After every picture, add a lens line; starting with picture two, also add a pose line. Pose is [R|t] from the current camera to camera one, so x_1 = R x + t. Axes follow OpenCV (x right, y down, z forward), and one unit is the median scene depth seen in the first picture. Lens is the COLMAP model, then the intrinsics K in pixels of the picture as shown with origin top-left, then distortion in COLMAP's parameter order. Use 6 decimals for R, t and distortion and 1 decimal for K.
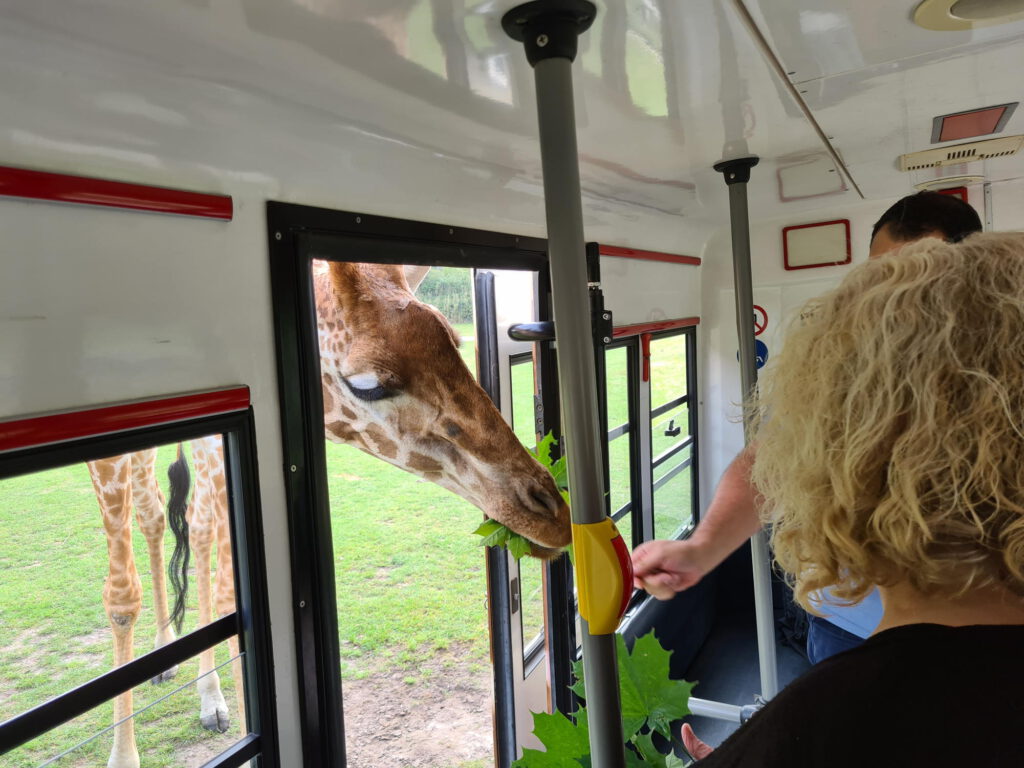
lens RADIAL K [[776.3, 0, 512.0], [0, 776.3, 384.0], [0, 0, 1]] dist [0.043110, 0.001567]
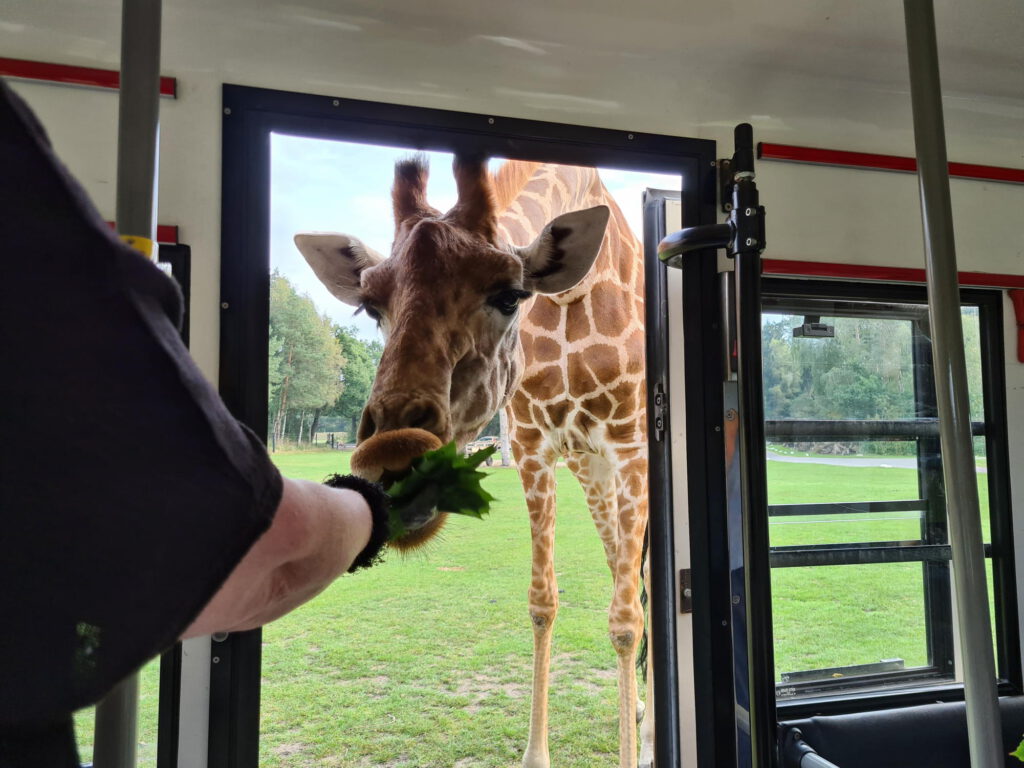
lens RADIAL K [[776.3, 0, 512.0], [0, 776.3, 384.0], [0, 0, 1]] dist [0.043110, 0.001567]
pose [[0.692911, -0.021682, -0.720697, 0.272914], [-0.090895, 0.988947, -0.117143, 0.102713], [0.715271, 0.146678, 0.683281, 0.176466]]
